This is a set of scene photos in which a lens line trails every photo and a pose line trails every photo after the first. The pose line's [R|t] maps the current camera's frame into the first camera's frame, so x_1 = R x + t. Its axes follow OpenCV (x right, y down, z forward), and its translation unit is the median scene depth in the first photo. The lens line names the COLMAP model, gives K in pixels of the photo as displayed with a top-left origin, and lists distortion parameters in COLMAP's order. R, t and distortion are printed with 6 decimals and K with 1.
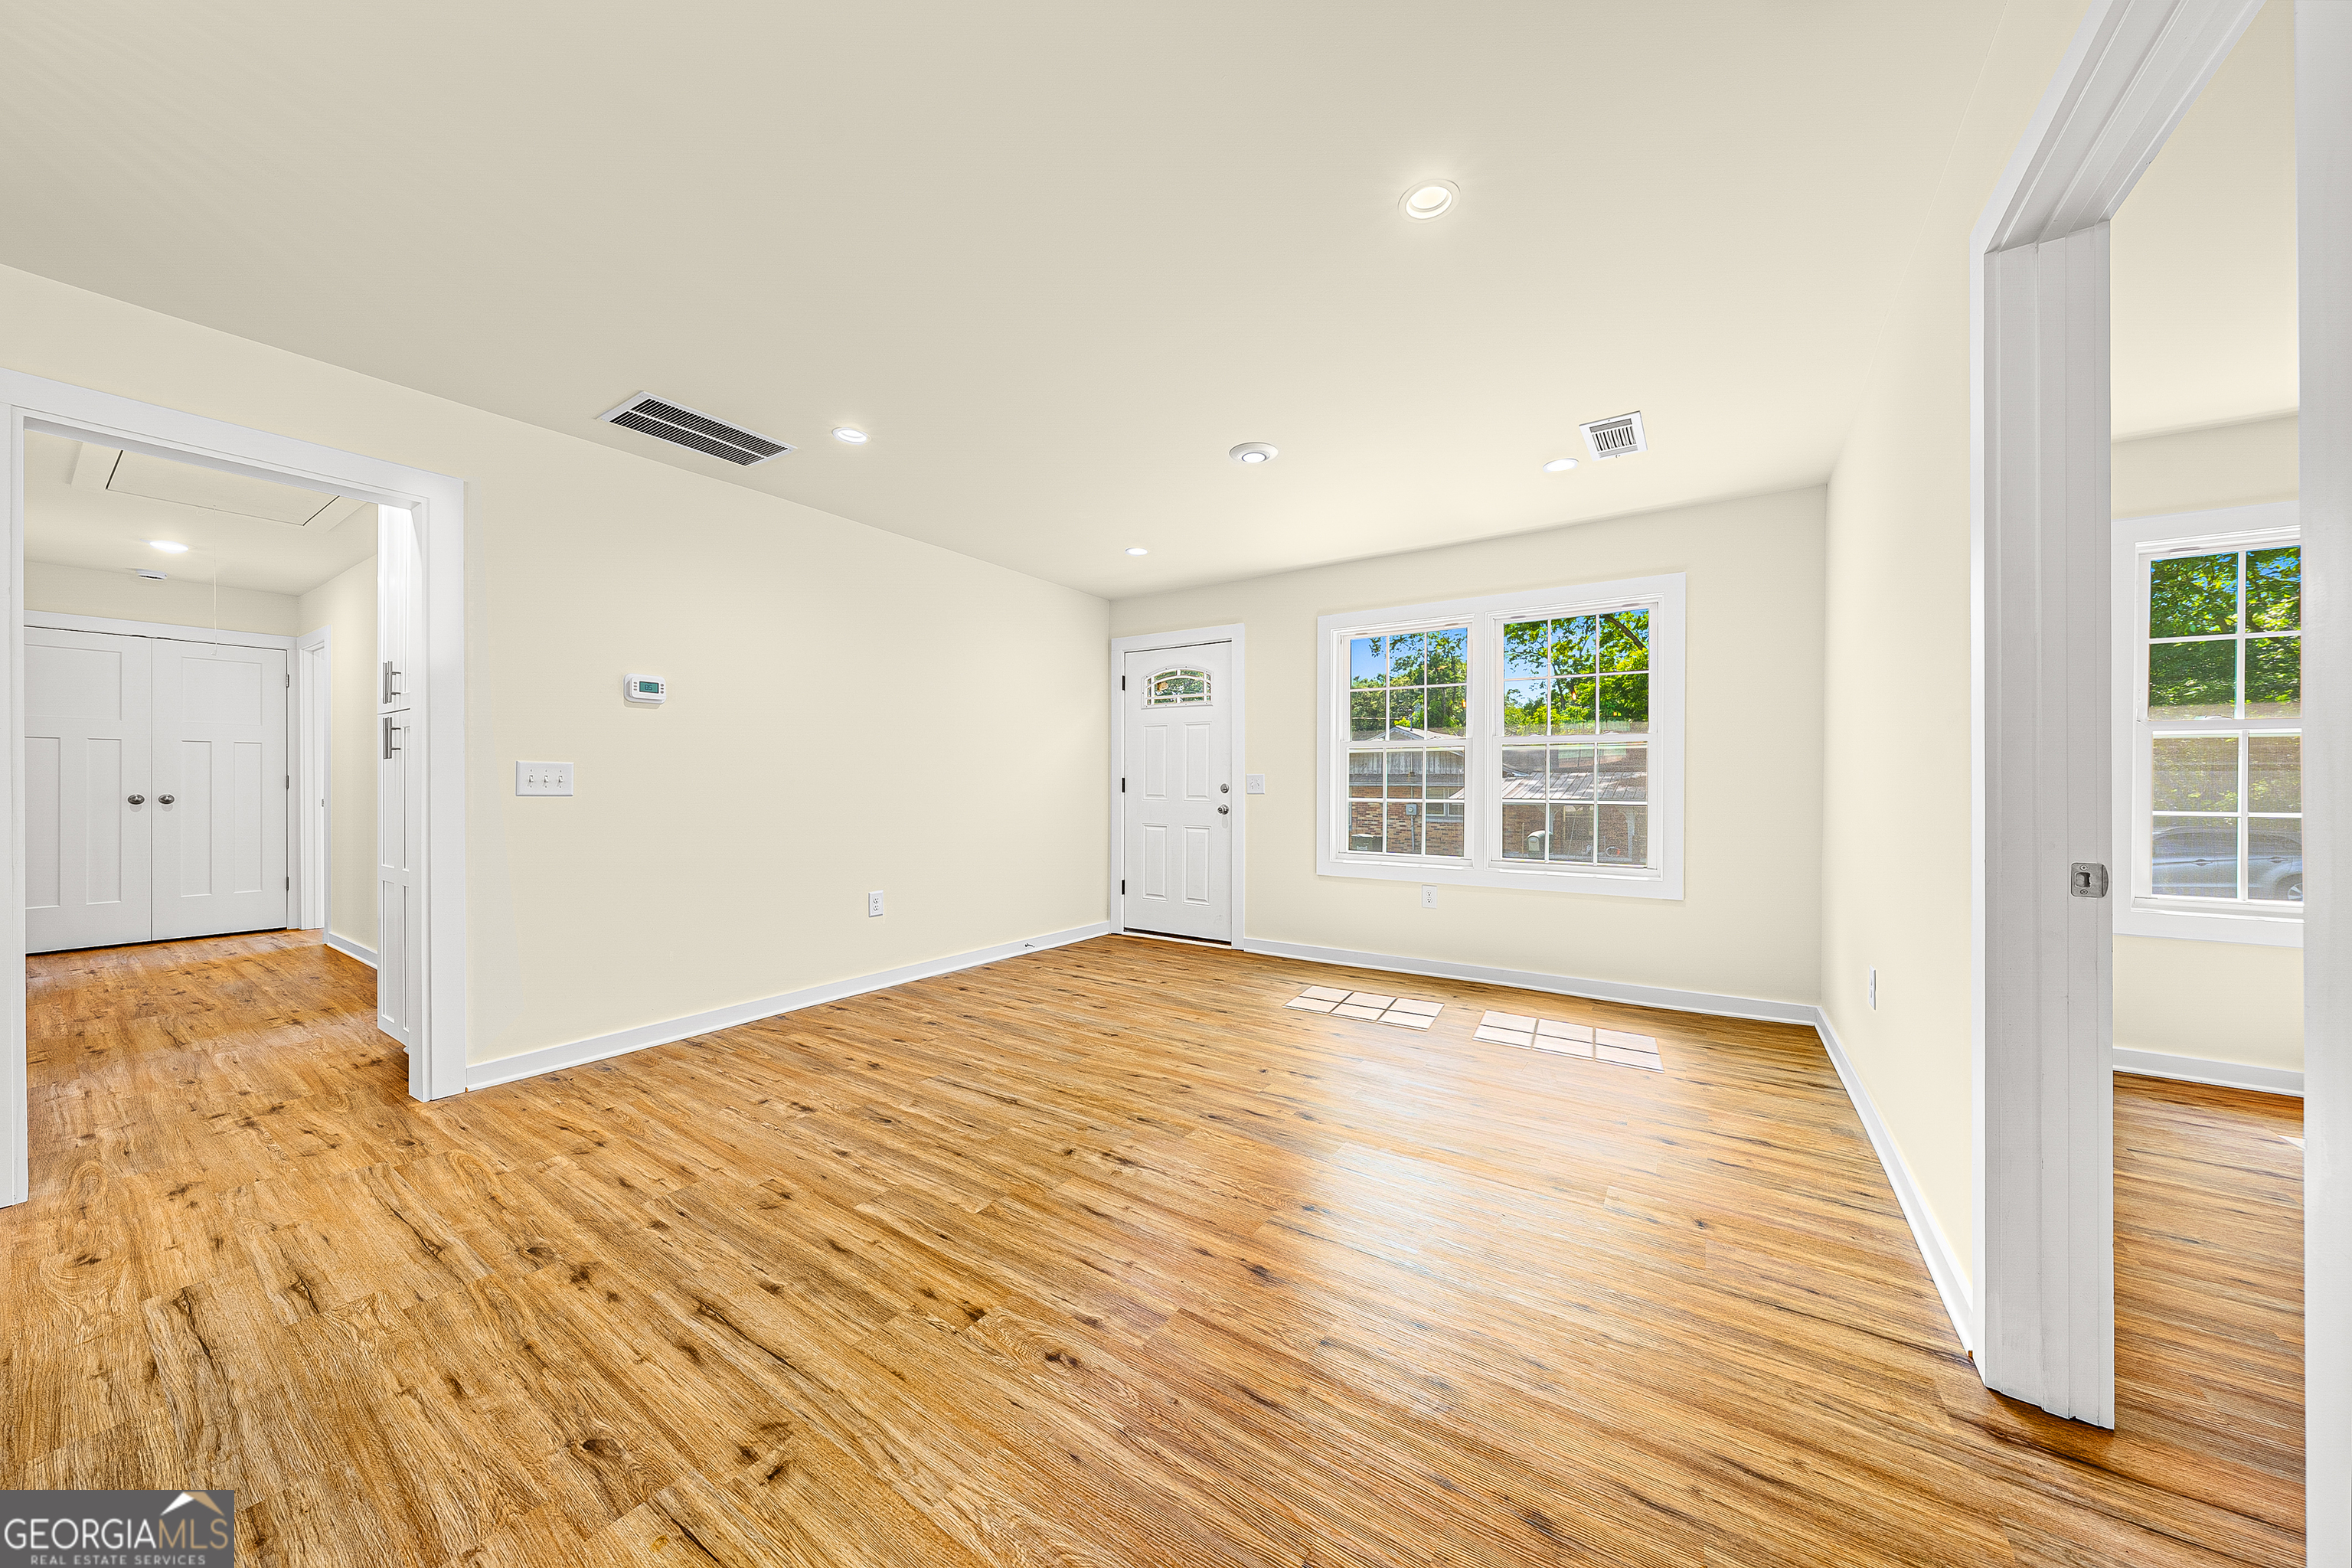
lens RADIAL K [[784.9, 0, 1182.7], [0, 784.9, 771.3], [0, 0, 1]] dist [0.000307, -0.000022]
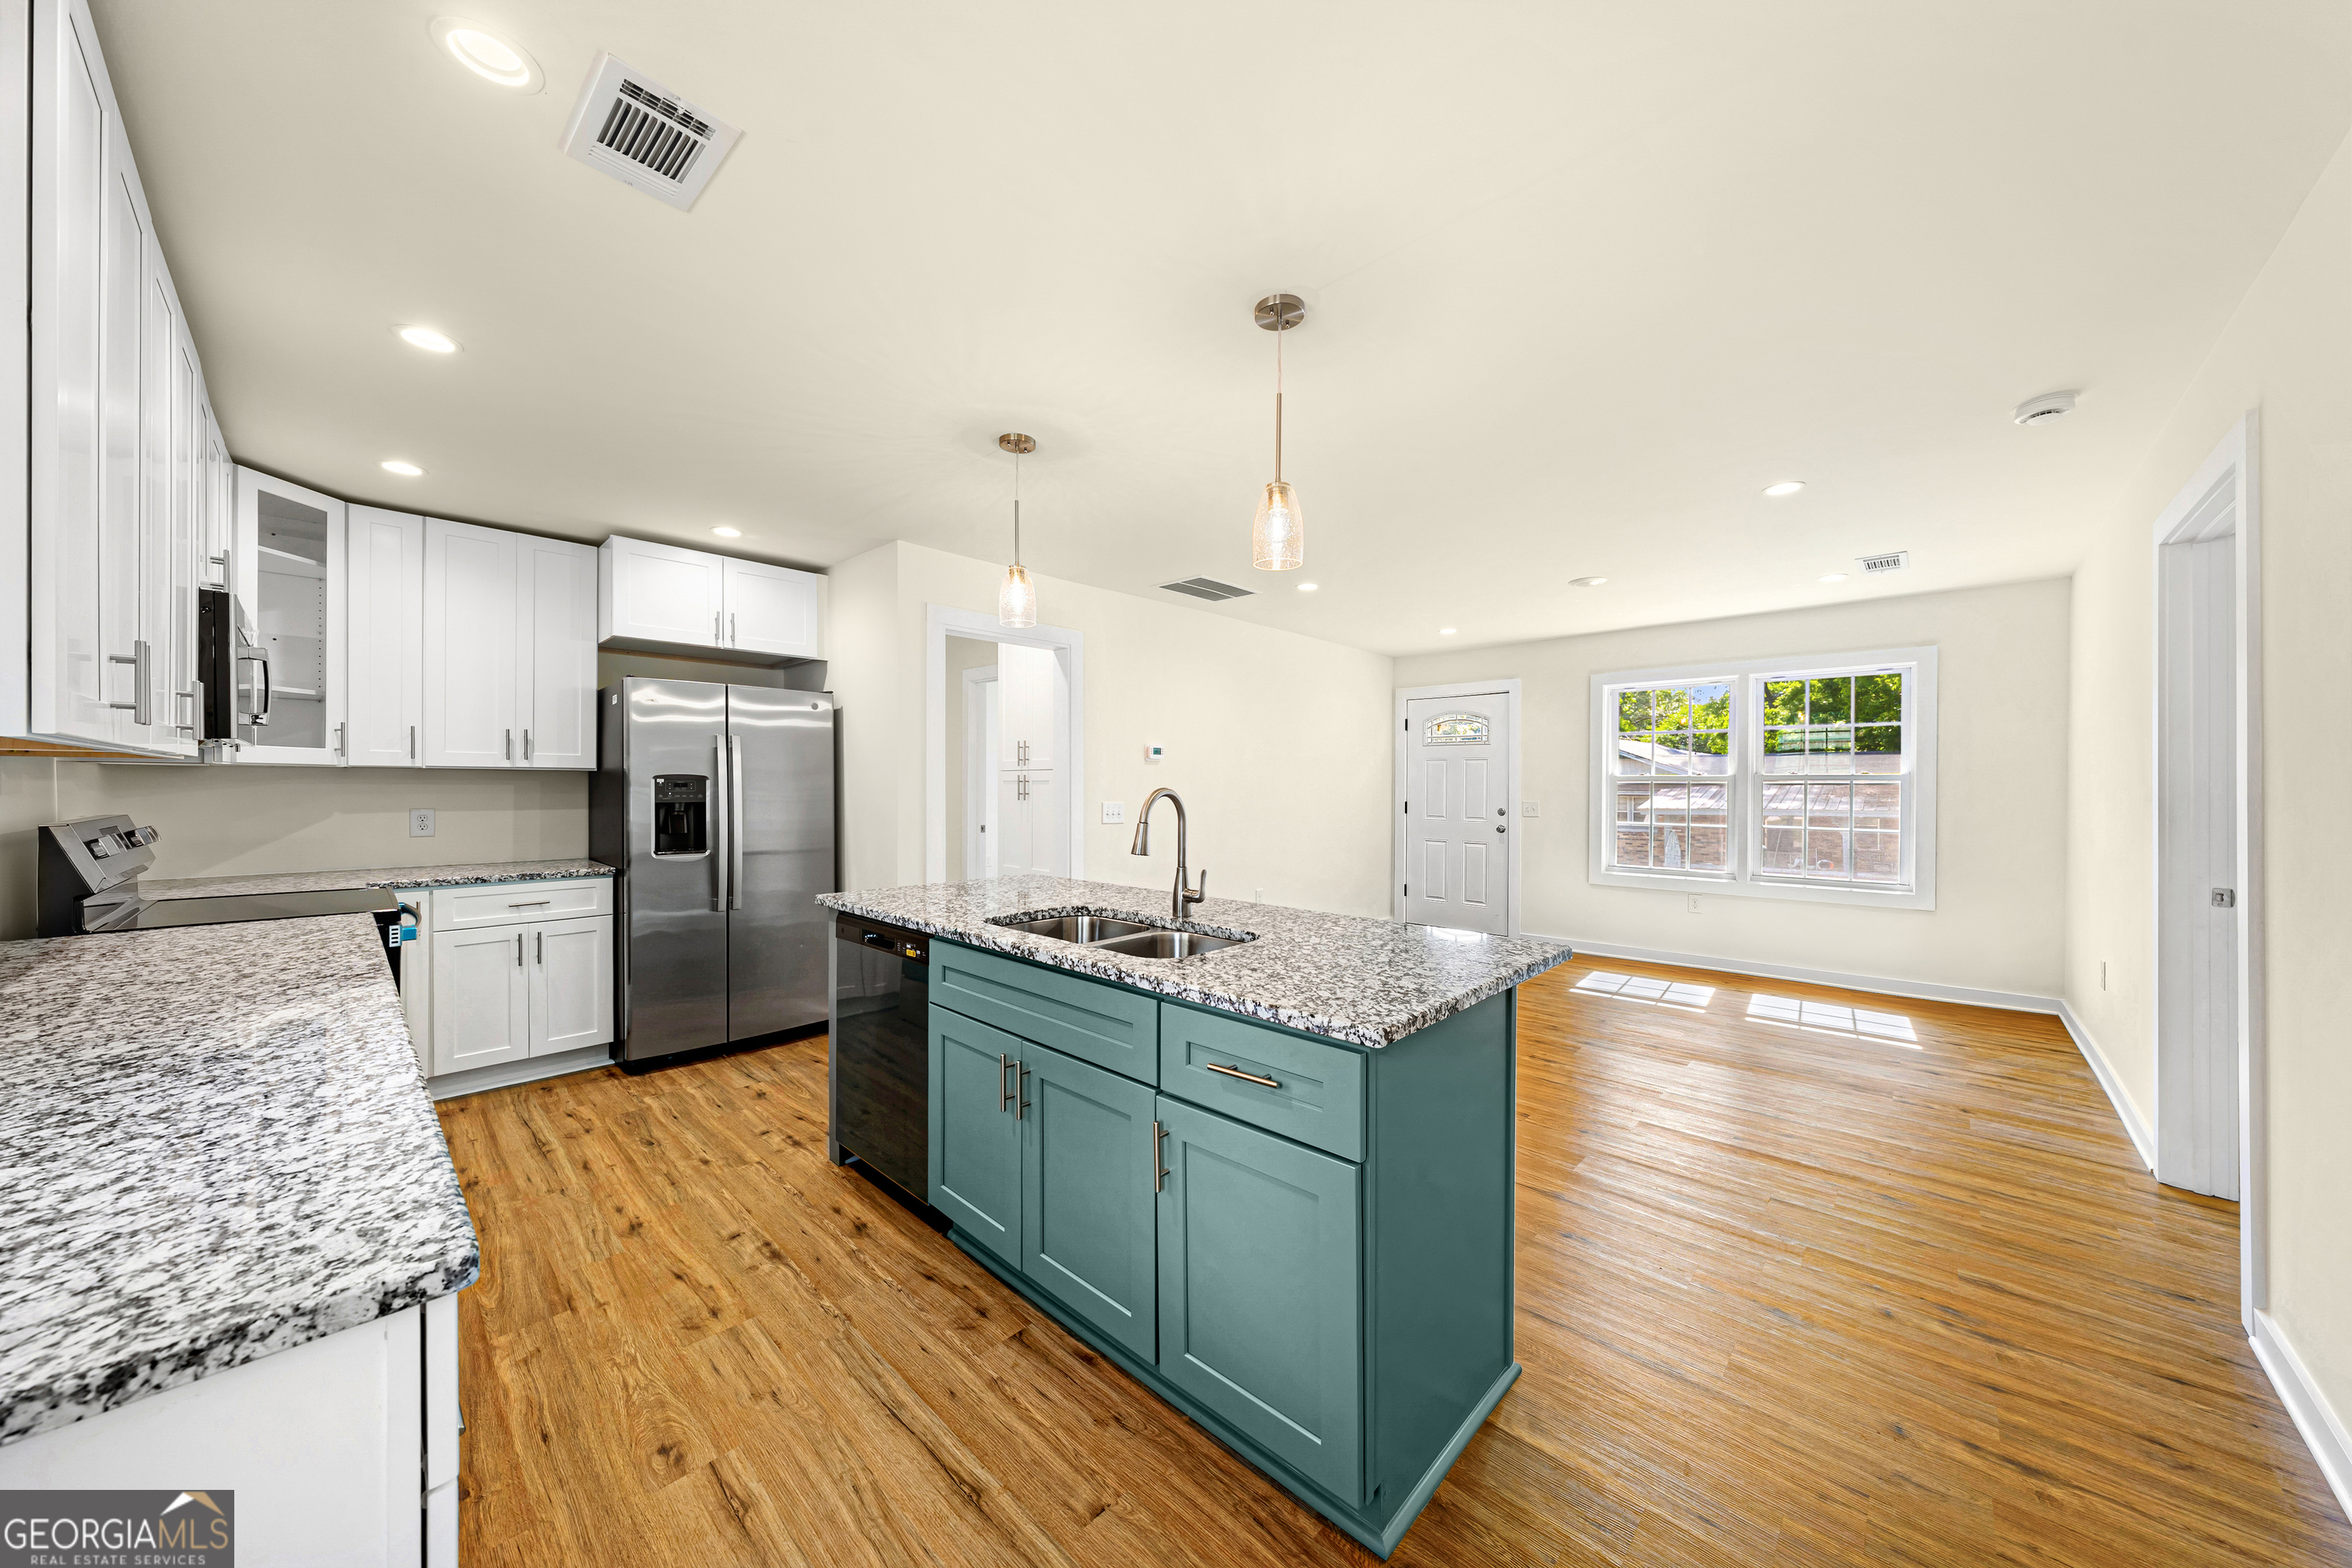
lens RADIAL K [[802.3, 0, 1174.5], [0, 802.3, 777.7], [0, 0, 1]] dist [0.007520, 0.000099]
pose [[0.986538, -0.001212, -0.163530, -0.396435], [0.002309, 0.999976, 0.006517, -0.066826], [0.163518, -0.006807, 0.986517, -0.532499]]
